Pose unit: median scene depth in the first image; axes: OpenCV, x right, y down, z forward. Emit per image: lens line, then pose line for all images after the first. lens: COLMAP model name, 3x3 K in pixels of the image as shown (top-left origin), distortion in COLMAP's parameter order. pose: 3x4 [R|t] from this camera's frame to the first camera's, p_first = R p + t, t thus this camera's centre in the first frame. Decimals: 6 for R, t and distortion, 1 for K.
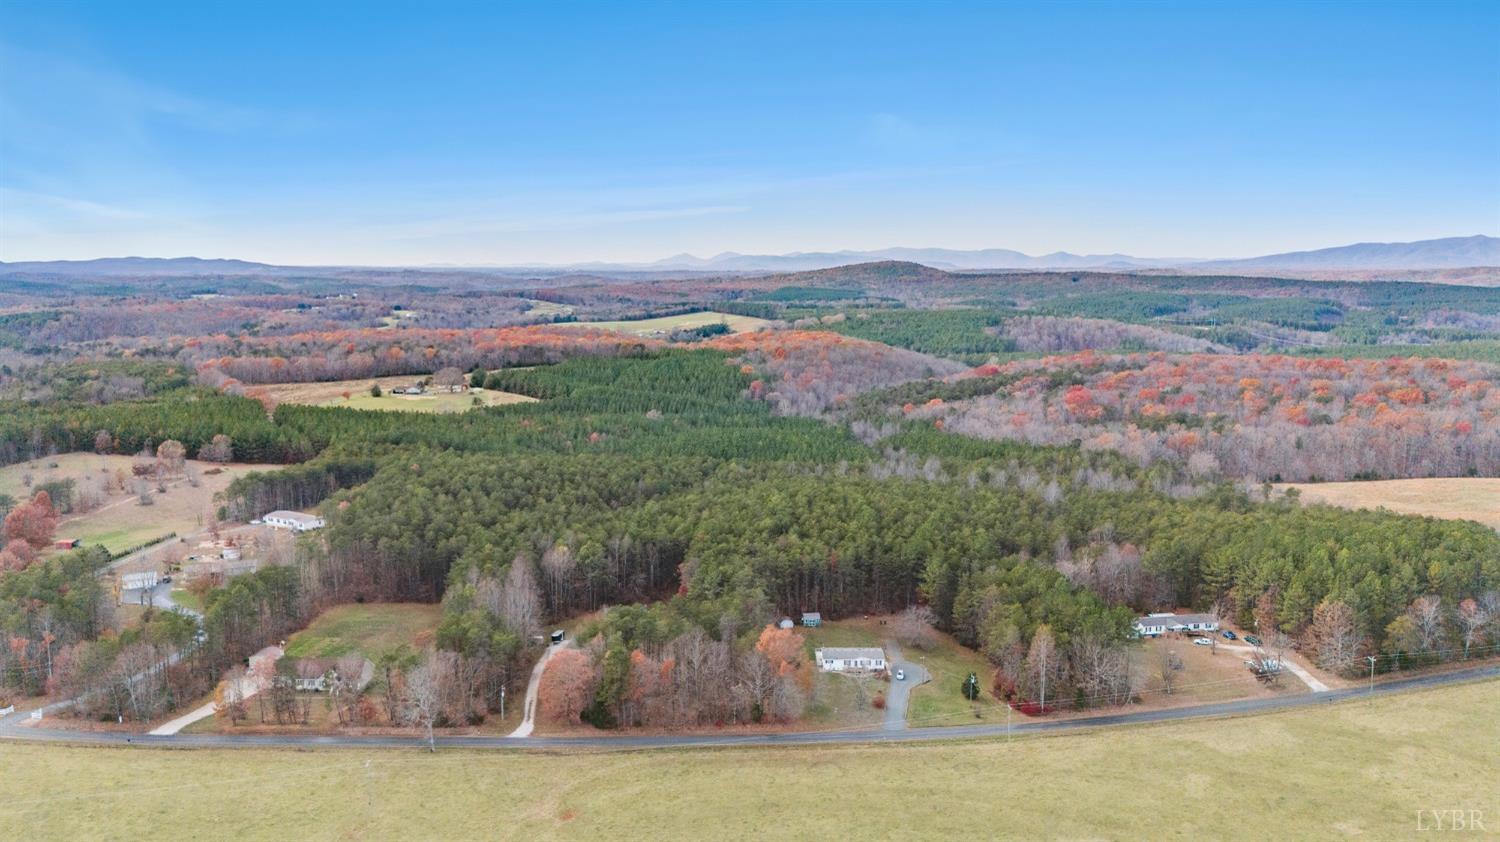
lens RADIAL K [[1175.3, 0, 746.3], [0, 1175.3, 420.7], [0, 0, 1]] dist [0.060356, -0.040525]
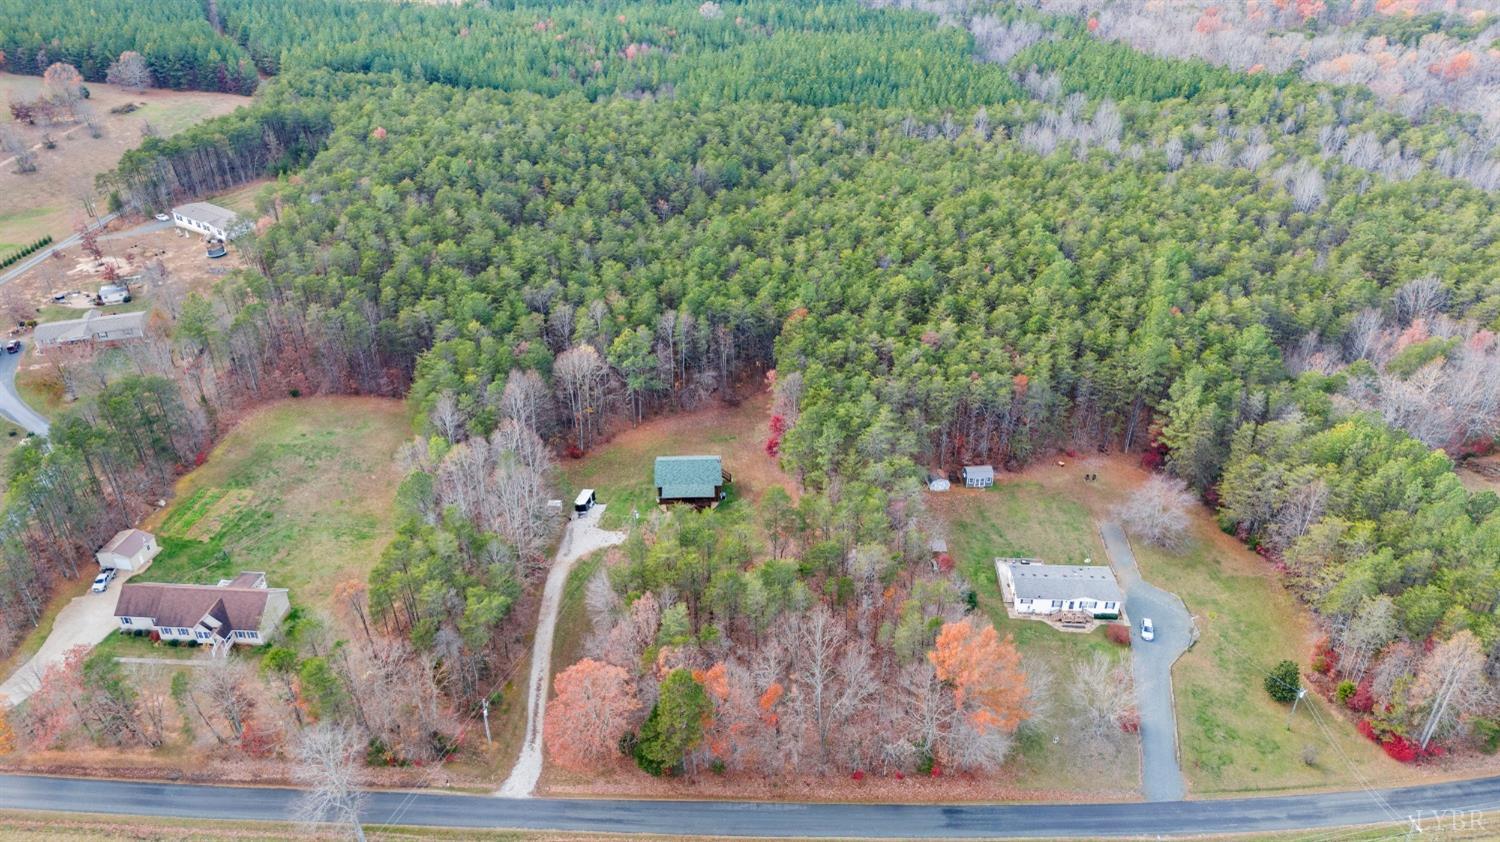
lens RADIAL K [[1175.3, 0, 754.1], [0, 1175.3, 421.4], [0, 0, 1]] dist [0.060356, -0.040525]
pose [[0.999368, 0.014140, -0.032627, -0.037415], [-0.000816, 0.926425, 0.376478, -0.080105], [0.035550, -0.376213, 0.925851, 0.342078]]
